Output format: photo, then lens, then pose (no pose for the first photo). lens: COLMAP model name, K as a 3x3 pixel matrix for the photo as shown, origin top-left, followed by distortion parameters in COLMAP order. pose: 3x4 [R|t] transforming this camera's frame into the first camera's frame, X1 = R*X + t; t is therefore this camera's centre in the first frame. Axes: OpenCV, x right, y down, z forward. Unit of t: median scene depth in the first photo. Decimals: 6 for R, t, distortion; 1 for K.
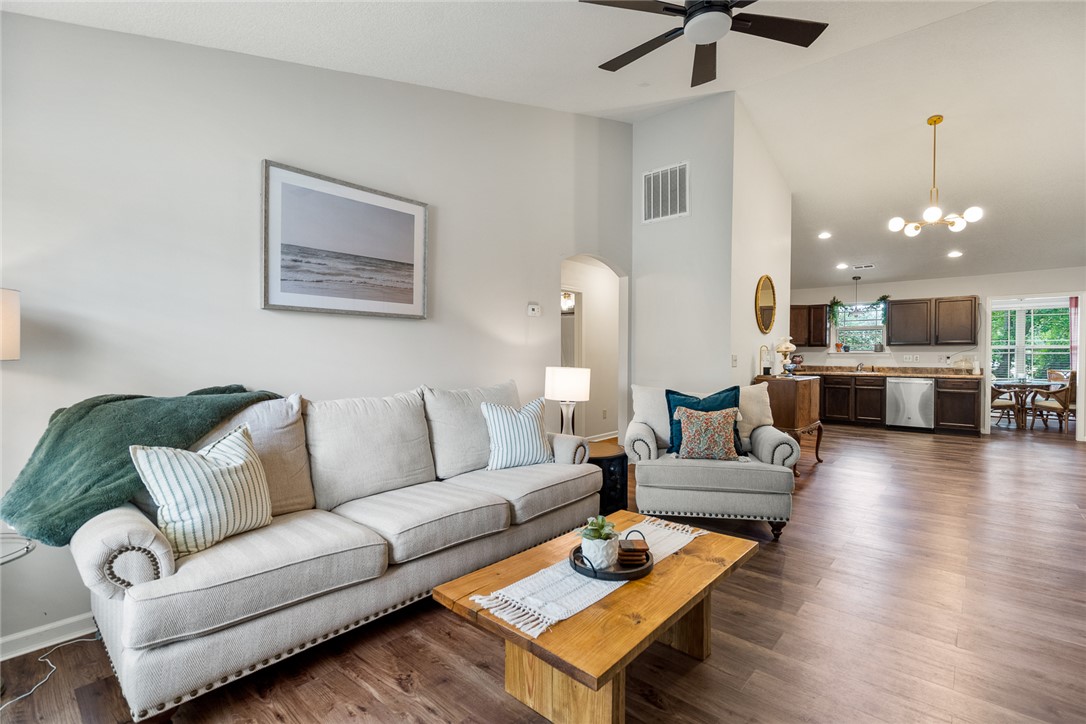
lens RADIAL K [[498.9, 0, 539.4], [0, 498.9, 358.3], [0, 0, 1]] dist [-0.003339, 0.000249]
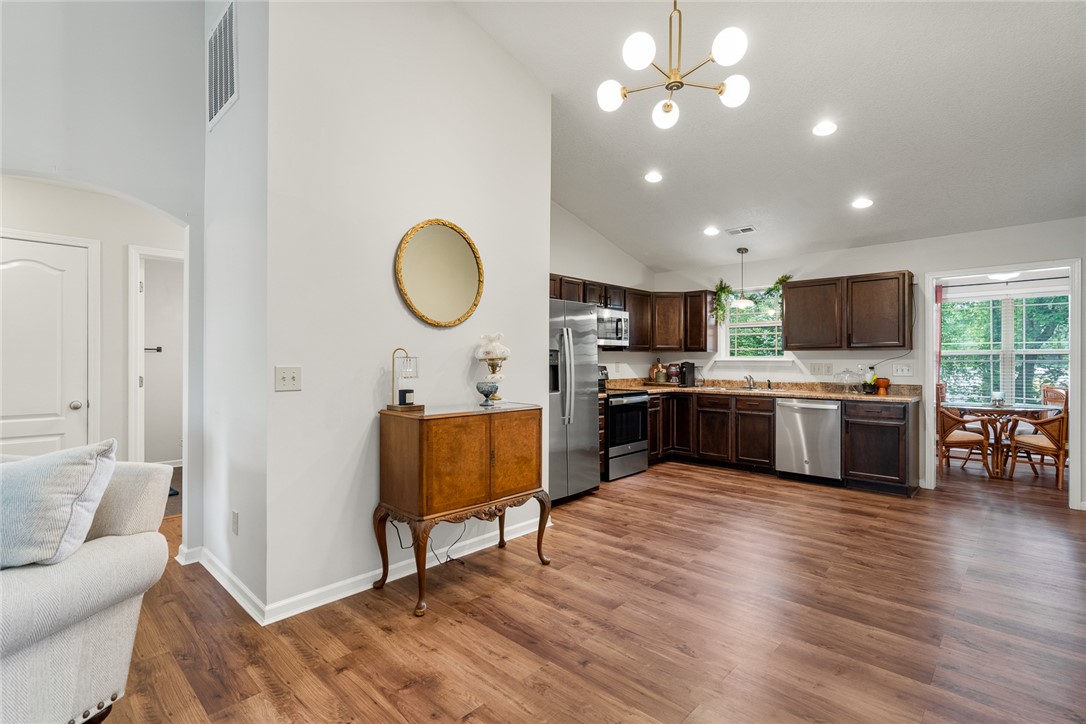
lens RADIAL K [[498.9, 0, 539.4], [0, 498.9, 358.3], [0, 0, 1]] dist [-0.003339, 0.000249]
pose [[0.998762, -0.001091, -0.049741, 0.428938], [0.000344, 0.999887, -0.015025, -0.004605], [0.049751, 0.014989, 0.998649, 0.335384]]
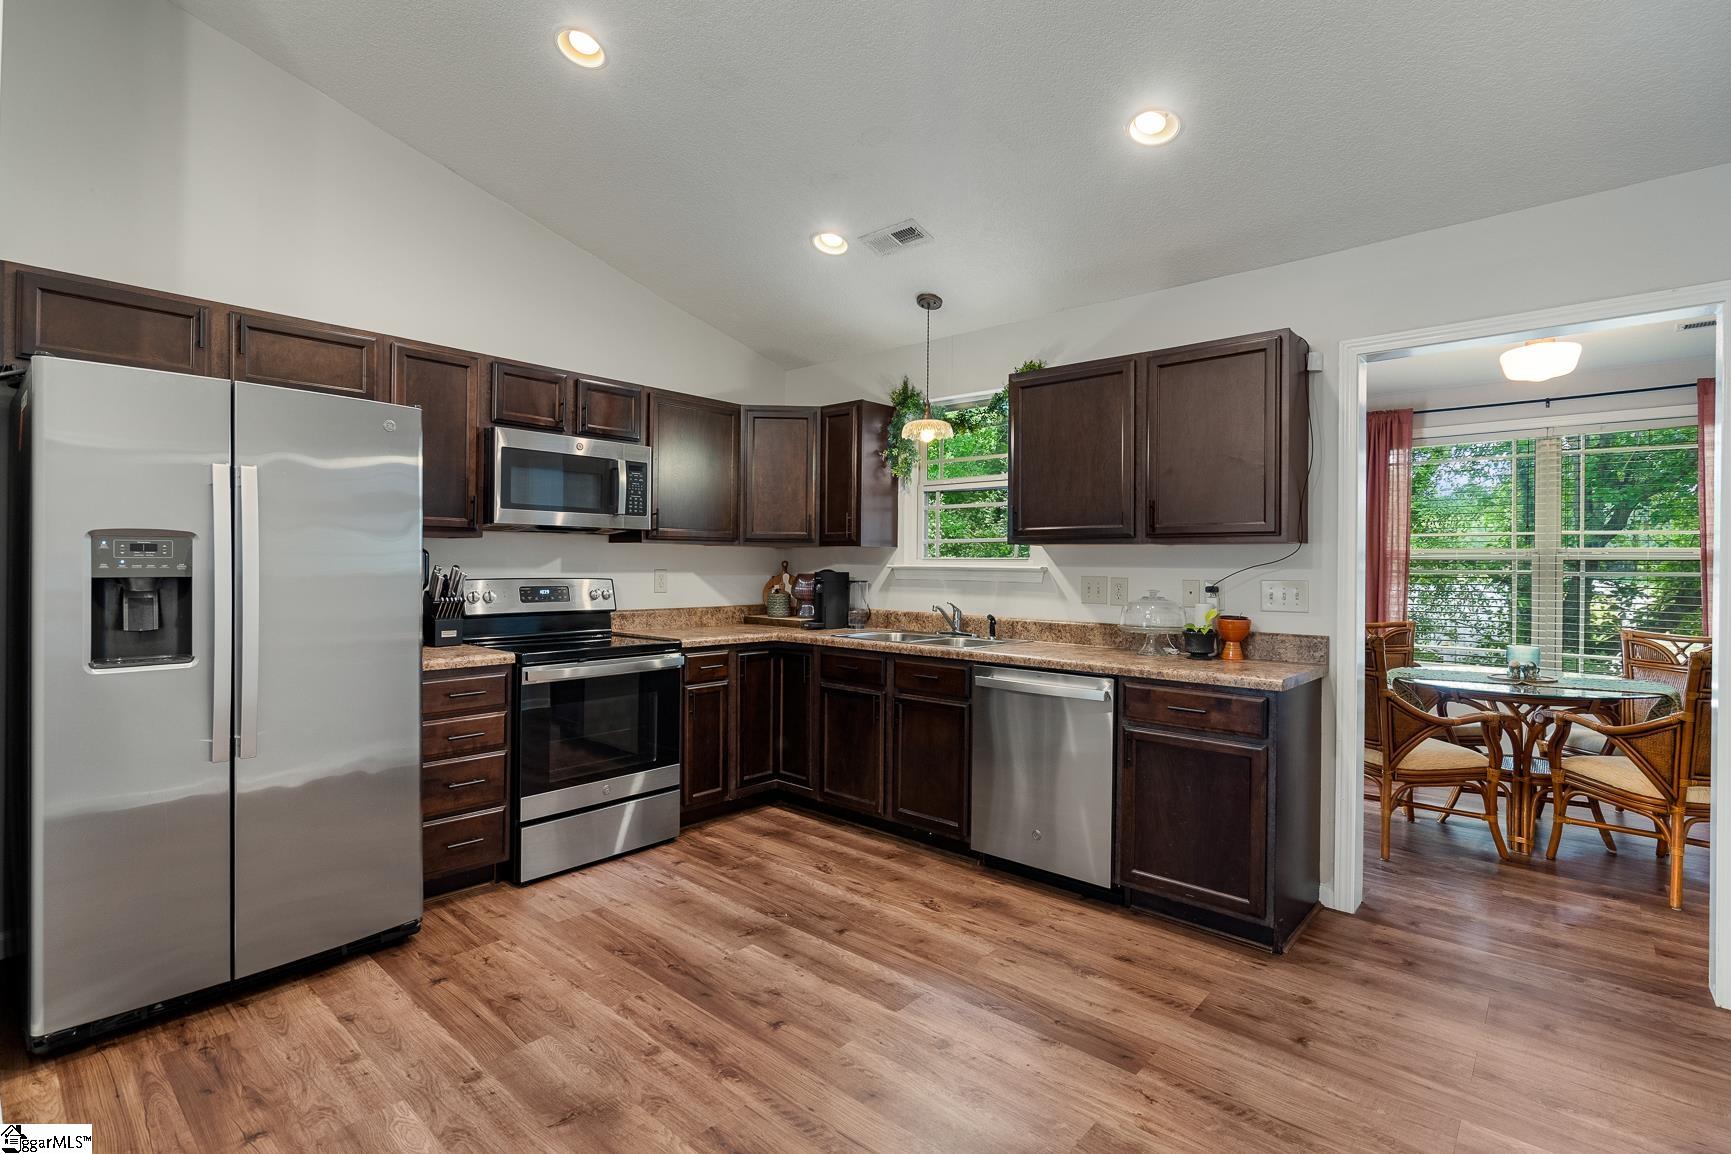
lens RADIAL K [[795.2, 0, 859.8], [0, 795.2, 571.1], [0, 0, 1]] dist [-0.003339, 0.000249]
pose [[0.999941, 0.007129, -0.008210, 0.657303], [-0.007153, 0.999970, -0.002944, -0.008624], [0.008189, 0.003002, 0.999962, 0.604502]]
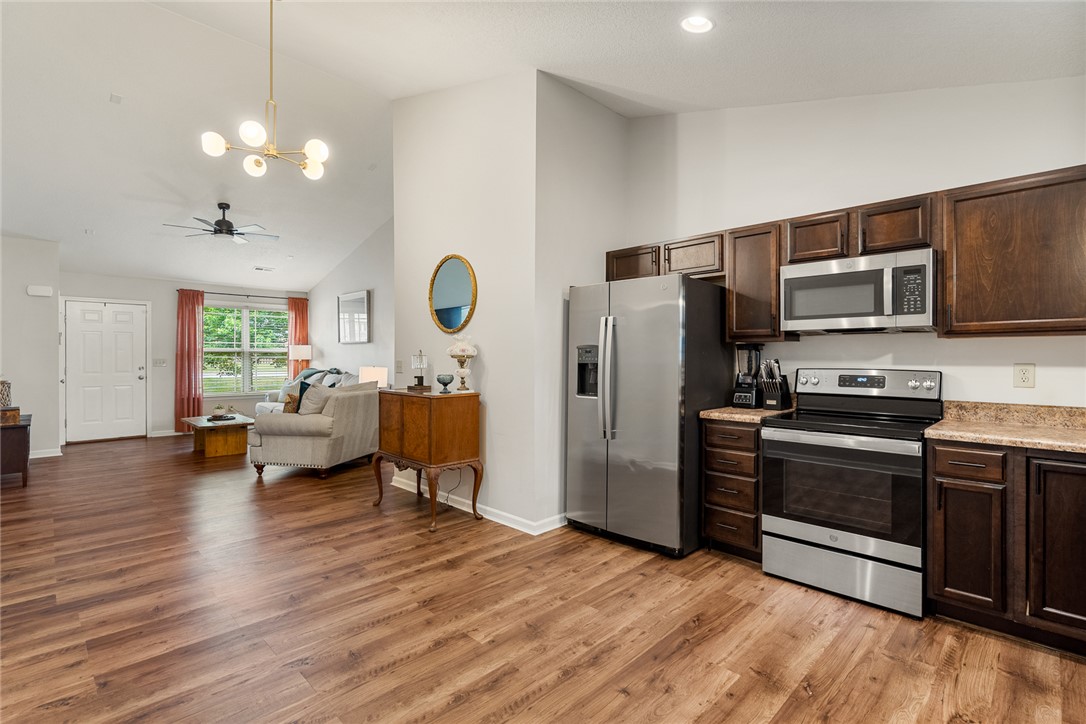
lens RADIAL K [[498.9, 0, 539.4], [0, 498.9, 358.3], [0, 0, 1]] dist [-0.003339, 0.000249]
pose [[-0.057202, -0.001385, -0.998362, 0.865675], [-0.013828, 0.999904, -0.000595, -0.009057], [0.998267, 0.013772, -0.057215, 0.851812]]
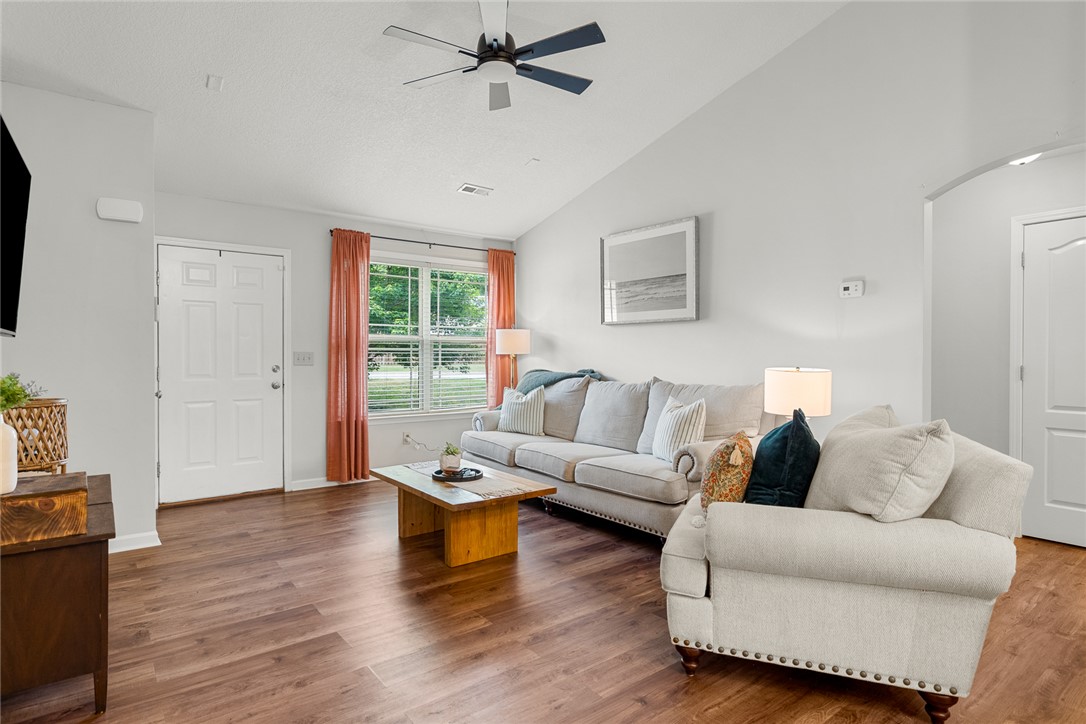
lens RADIAL K [[577.7, 0, 543.0], [0, 577.7, 362.0], [0, 0, 1]] dist [0.000623, -0.000302]
pose [[-0.187450, 0.009883, -0.982225, 0.492312], [-0.013635, 0.999827, 0.012663, 0.001107], [0.982180, 0.015767, -0.187282, 0.409682]]
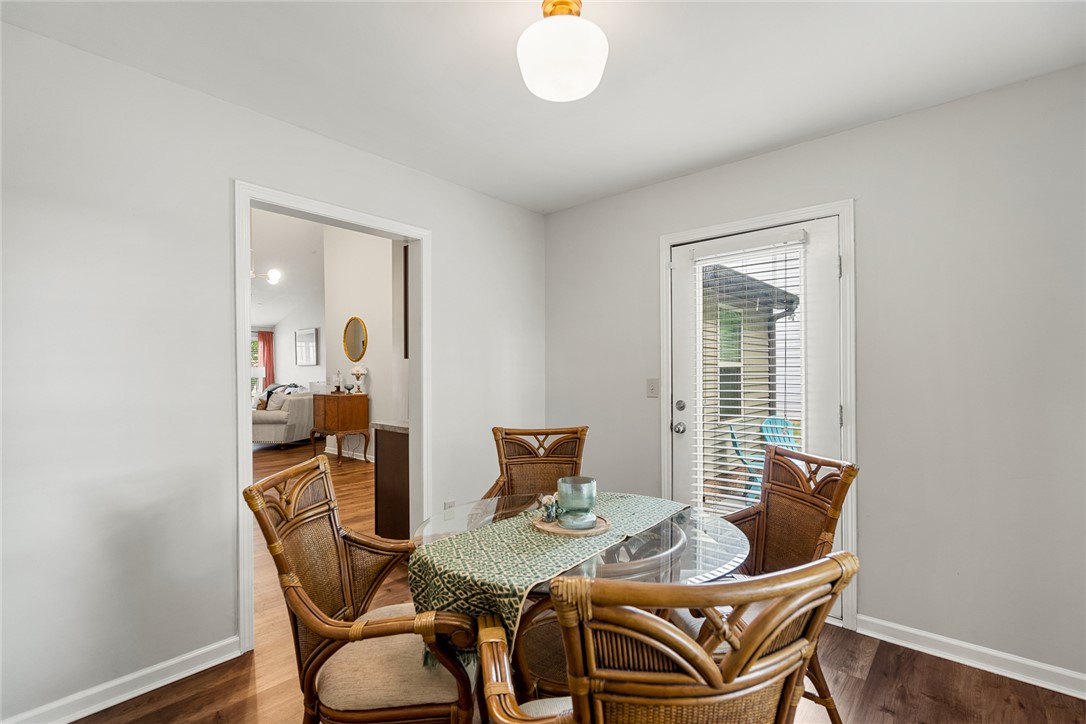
lens RADIAL K [[498.9, 0, 539.4], [0, 498.9, 358.3], [0, 0, 1]] dist [-0.003339, 0.000249]
pose [[-0.005666, -0.031602, -0.999484, 1.286802], [-0.005653, 0.999486, -0.031570, -0.012457], [0.999968, 0.005471, -0.005841, 1.083925]]
